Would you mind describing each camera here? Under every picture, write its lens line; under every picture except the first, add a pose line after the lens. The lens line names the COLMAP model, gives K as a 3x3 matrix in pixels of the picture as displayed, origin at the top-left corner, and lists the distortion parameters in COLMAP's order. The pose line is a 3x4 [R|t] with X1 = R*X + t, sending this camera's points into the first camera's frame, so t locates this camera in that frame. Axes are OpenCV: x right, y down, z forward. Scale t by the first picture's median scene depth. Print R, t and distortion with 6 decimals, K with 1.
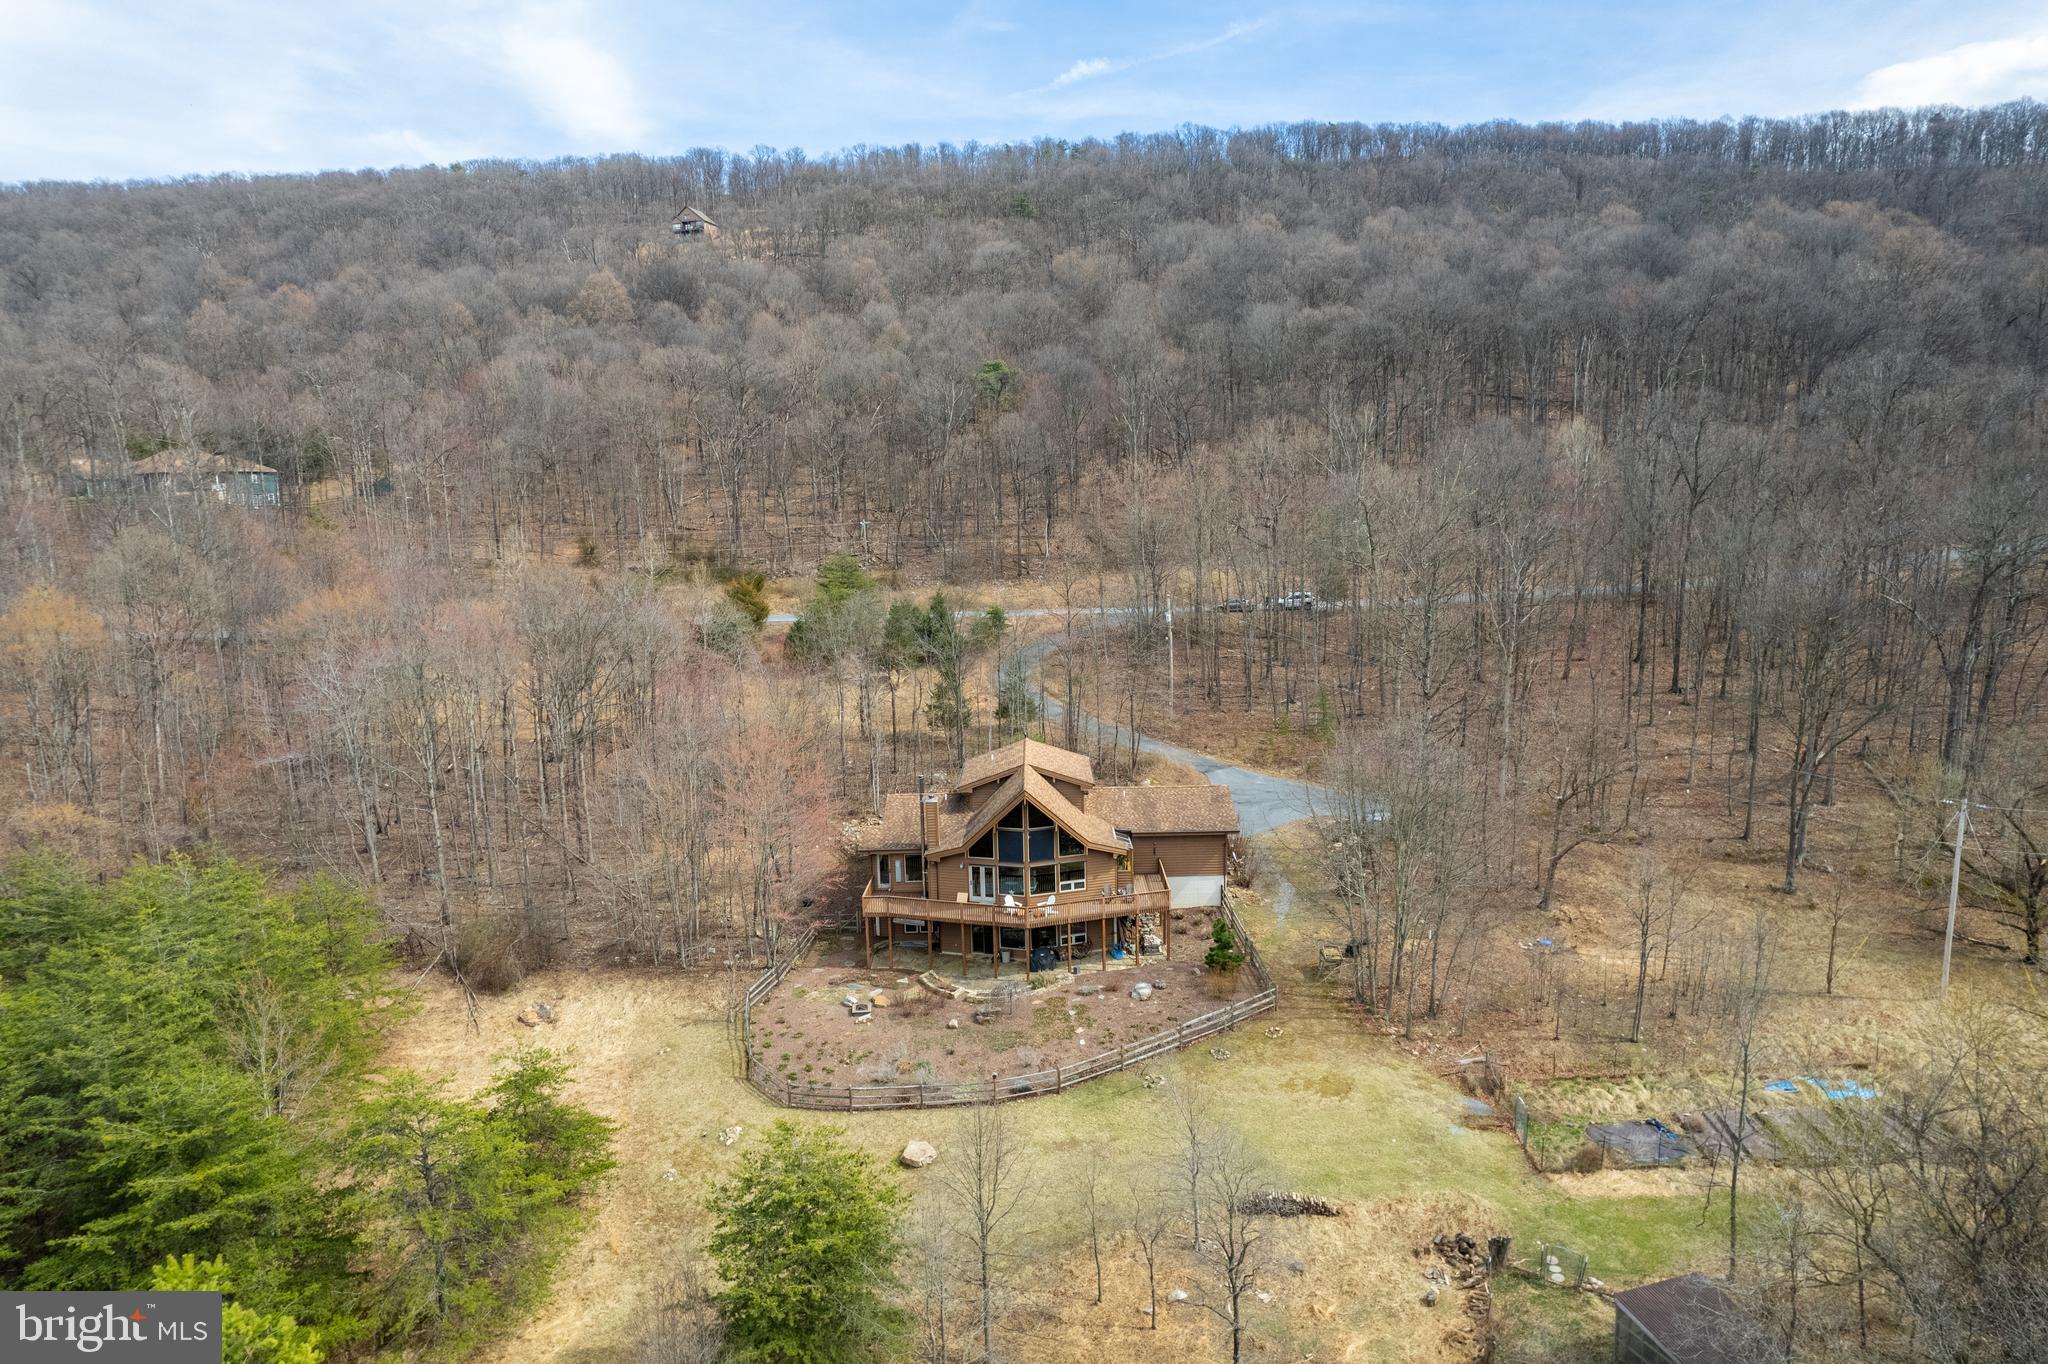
lens RADIAL K [[1357.5, 0, 1024.0], [0, 1357.5, 682.0], [0, 0, 1]] dist [-0.059590, 0.040653]
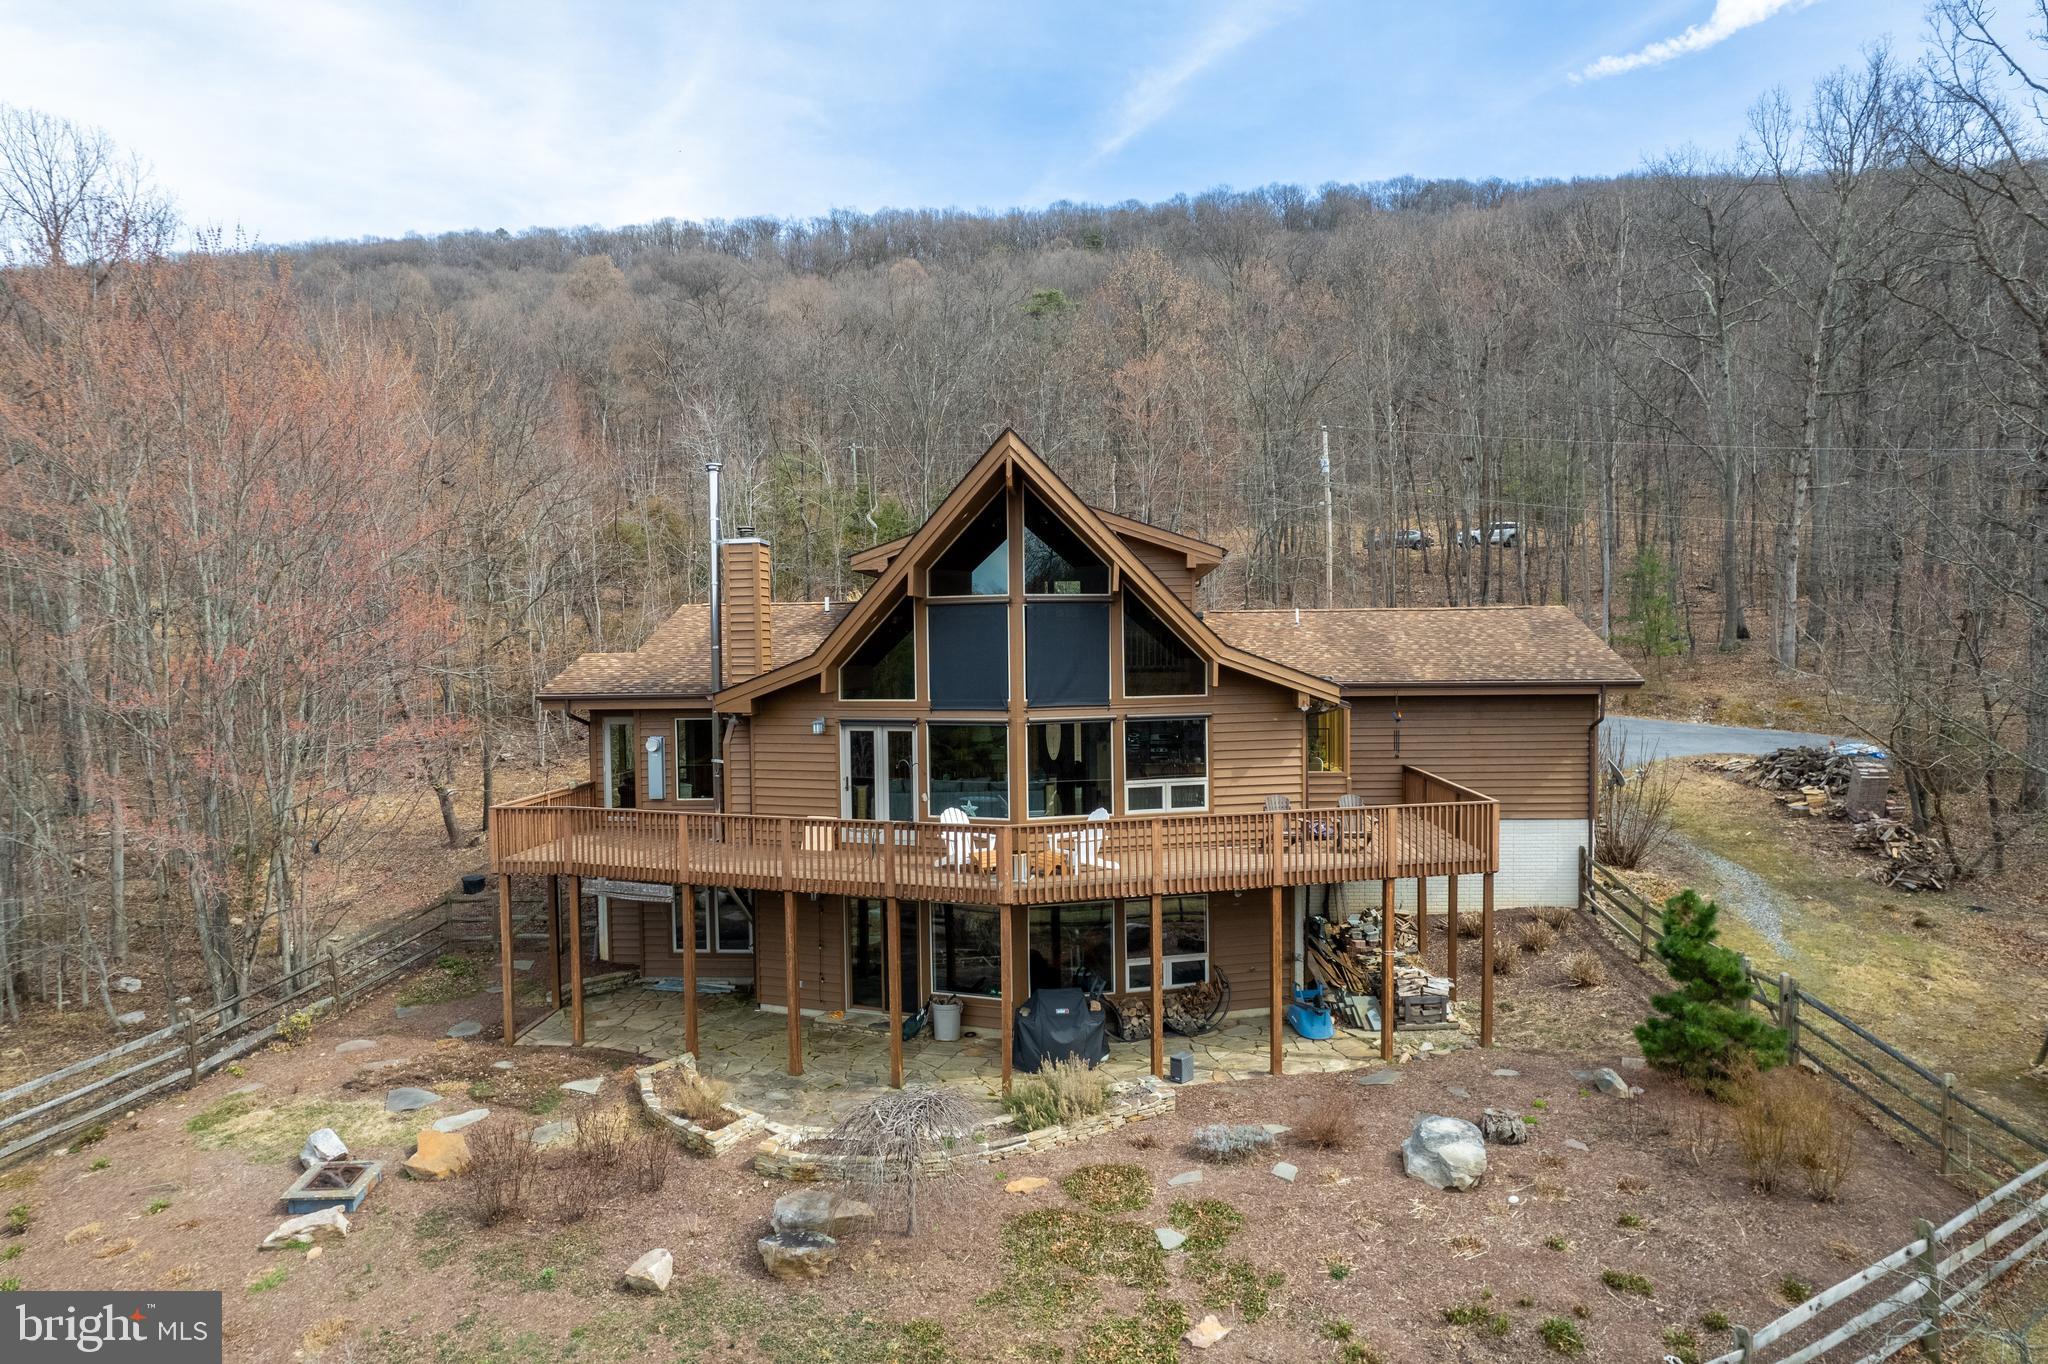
lens RADIAL K [[1317.8, 0, 1030.1], [0, 1317.8, 684.9], [0, 0, 1]] dist [-0.074094, 0.070302]
pose [[0.998568, 0.014171, -0.051583, 0.020007], [-0.019795, 0.993711, -0.110209, 0.161900], [0.049697, 0.111072, 0.992569, 0.708541]]
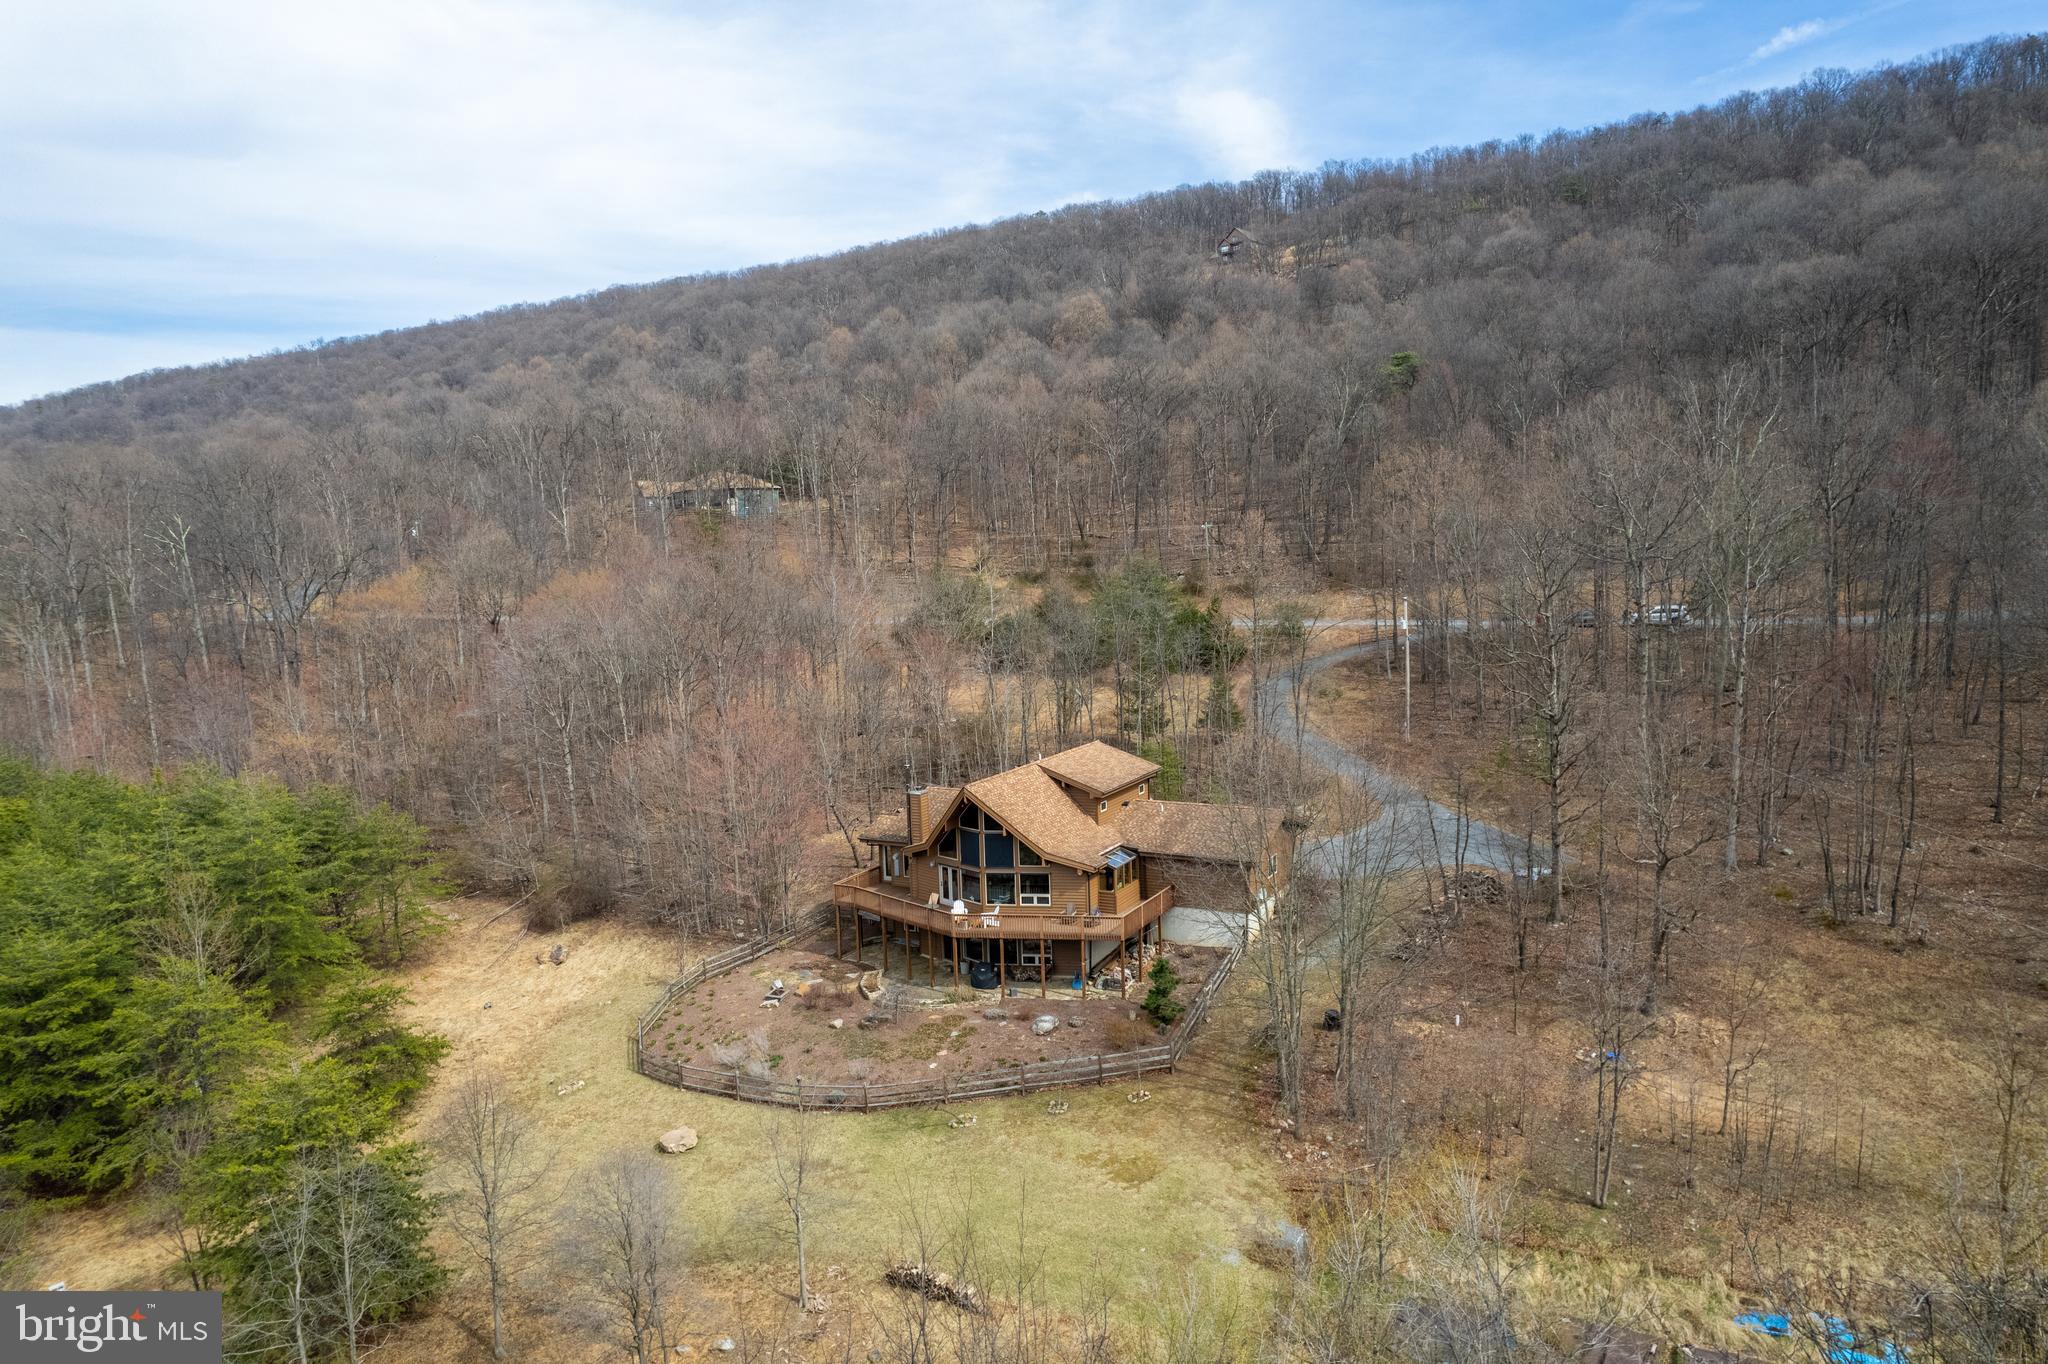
lens RADIAL K [[1357.5, 0, 1024.0], [0, 1357.5, 682.0], [0, 0, 1]] dist [-0.059590, 0.040653]
pose [[0.884416, 0.046668, -0.464359, 0.446720], [-0.056913, 0.998347, -0.008062, 0.014575], [0.463215, 0.033558, 0.885610, 0.202226]]
